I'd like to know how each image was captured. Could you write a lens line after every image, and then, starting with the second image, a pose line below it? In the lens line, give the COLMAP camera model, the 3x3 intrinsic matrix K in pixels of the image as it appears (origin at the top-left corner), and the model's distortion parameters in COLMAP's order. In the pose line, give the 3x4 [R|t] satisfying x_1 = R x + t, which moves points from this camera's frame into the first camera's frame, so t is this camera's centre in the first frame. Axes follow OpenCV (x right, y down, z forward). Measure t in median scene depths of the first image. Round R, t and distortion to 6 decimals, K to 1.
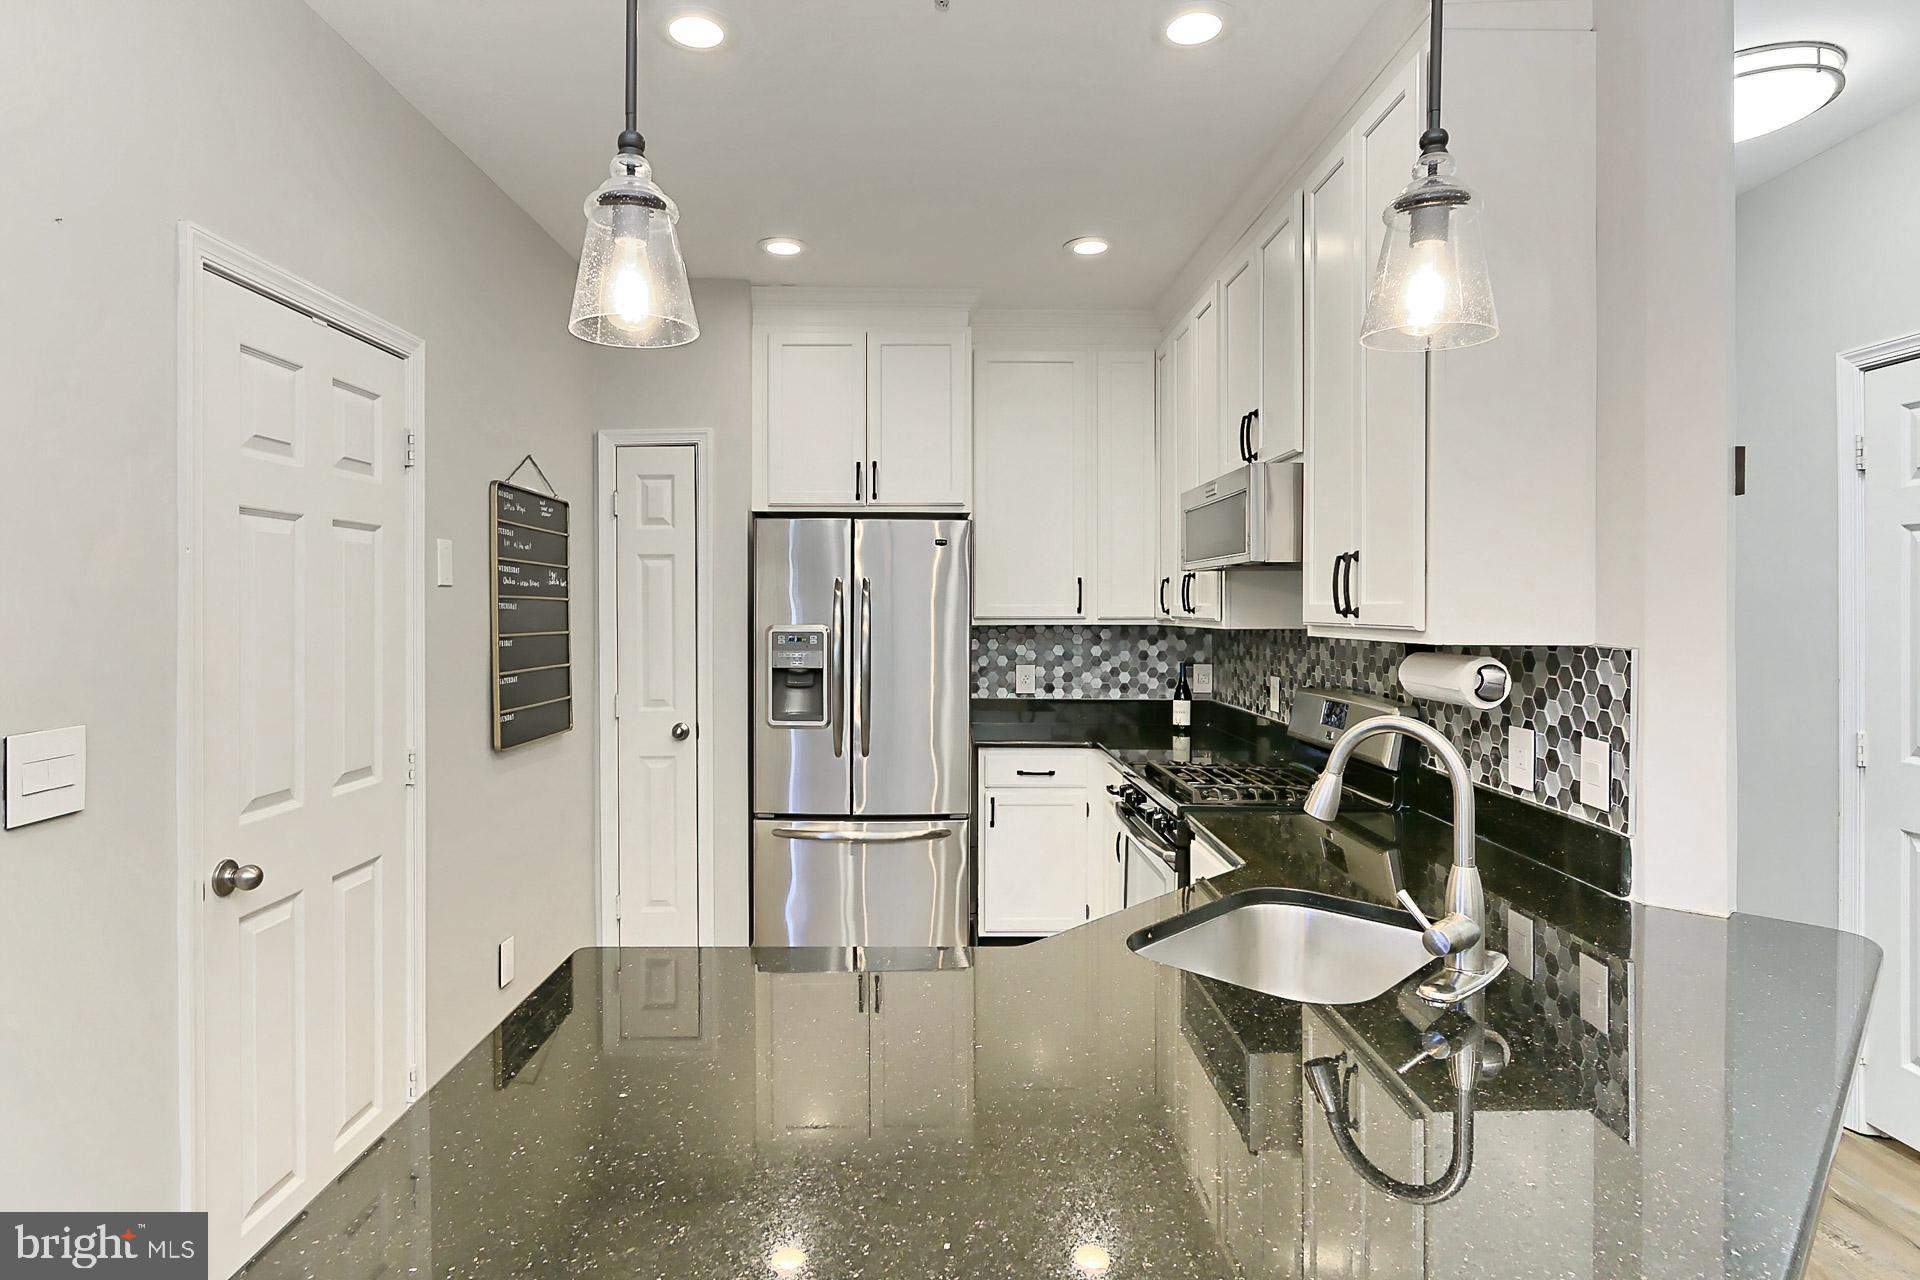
lens RADIAL K [[1023.6, 0, 966.5], [0, 1023.6, 625.0], [0, 0, 1]] dist [0.001214, 0.002635]
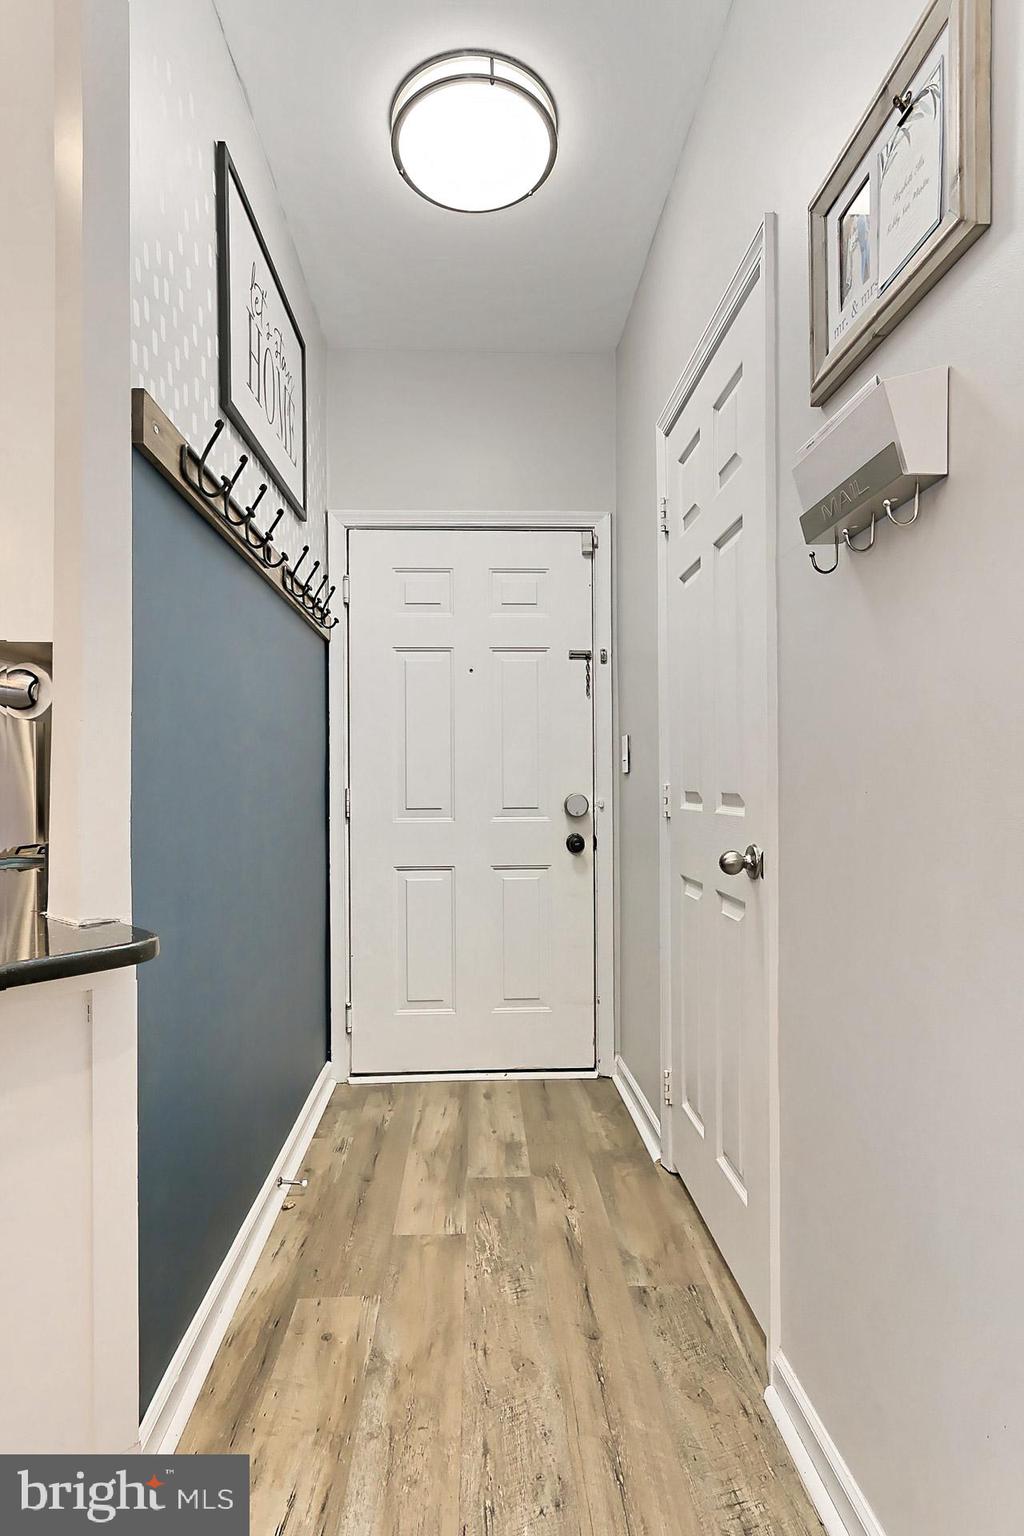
lens RADIAL K [[818.9, 0, 548.4], [0, 818.9, 775.1], [0, 0, 1]] dist [0.001214, 0.002635]
pose [[0.996247, -0.001354, 0.086542, 0.481667], [0.002868, 0.999845, -0.017366, 0.078343], [-0.086505, 0.017549, 0.996097, 0.135960]]
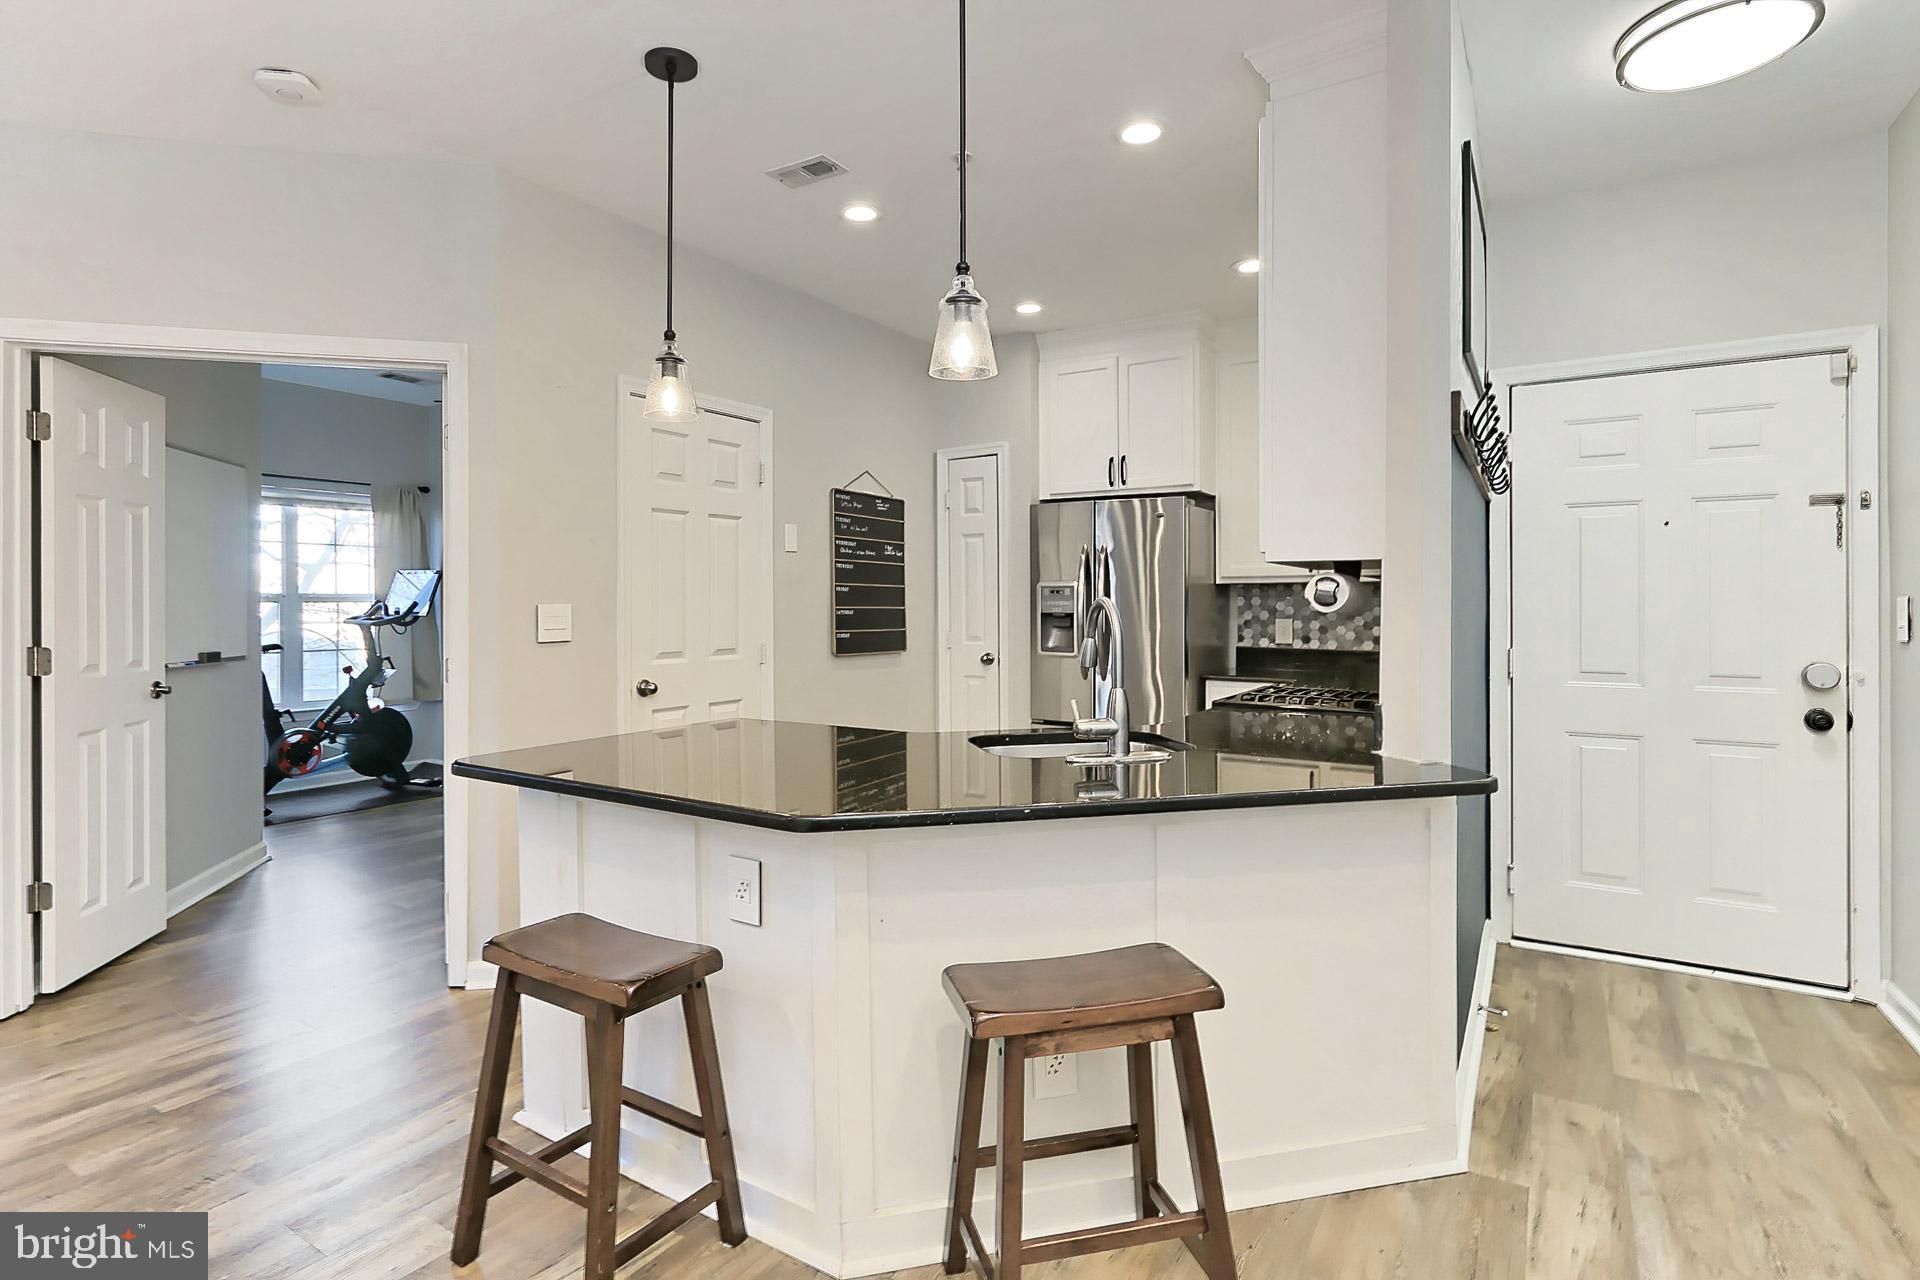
lens RADIAL K [[966.8, 0, 962.9], [0, 966.8, 612.2], [0, 0, 1]] dist [0.003102, 0.002830]
pose [[0.844750, 0.001189, -0.535159, 0.405731], [-0.005179, 0.999969, -0.005952, 0.048341], [0.535135, 0.007799, 0.844730, -0.142130]]
